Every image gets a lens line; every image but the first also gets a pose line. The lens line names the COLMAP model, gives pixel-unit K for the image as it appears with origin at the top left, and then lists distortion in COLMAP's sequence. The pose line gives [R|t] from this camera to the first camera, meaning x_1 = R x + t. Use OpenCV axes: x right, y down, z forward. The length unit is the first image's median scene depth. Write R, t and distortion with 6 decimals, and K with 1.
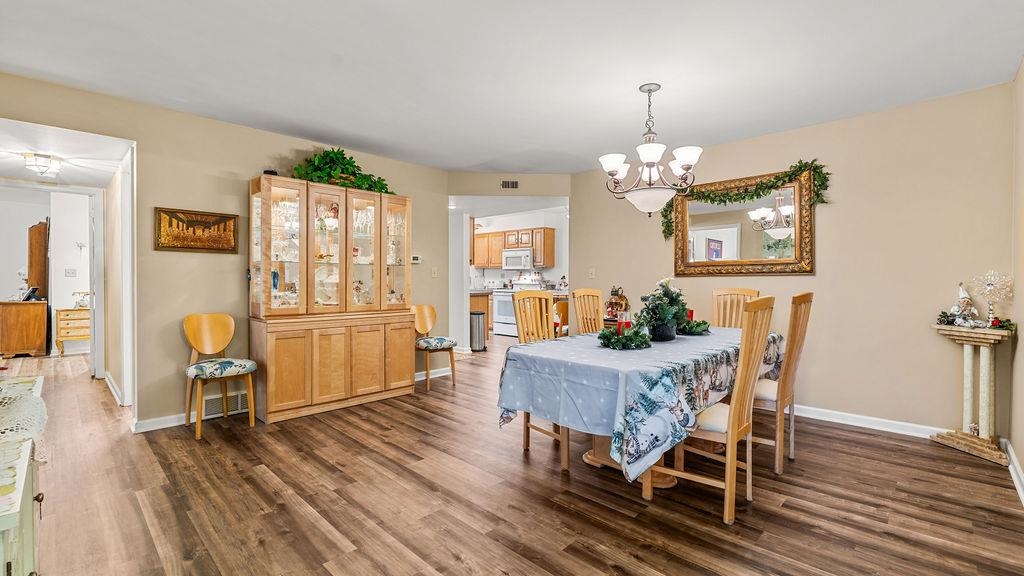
lens RADIAL K [[449.8, 0, 518.0], [0, 449.8, 285.9], [0, 0, 1]] dist [-0.003424, 0.001735]
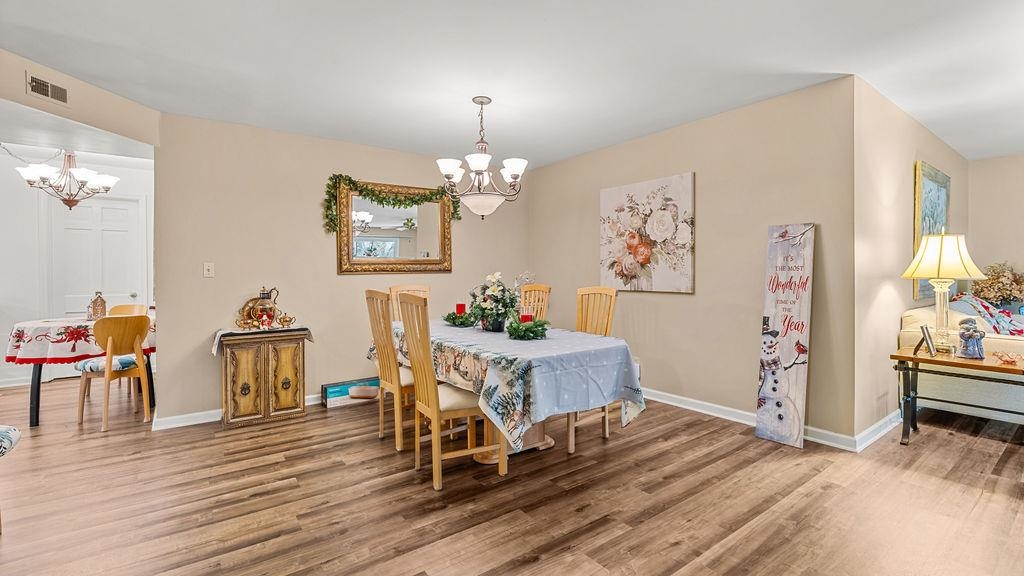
lens RADIAL K [[449.8, 0, 522.1], [0, 449.8, 278.7], [0, 0, 1]] dist [-0.003424, 0.001735]
pose [[0.155944, -0.011803, 0.987695, -0.769484], [0.022867, 0.999704, 0.008337, -0.017304], [-0.987501, 0.021286, 0.156167, 0.746031]]
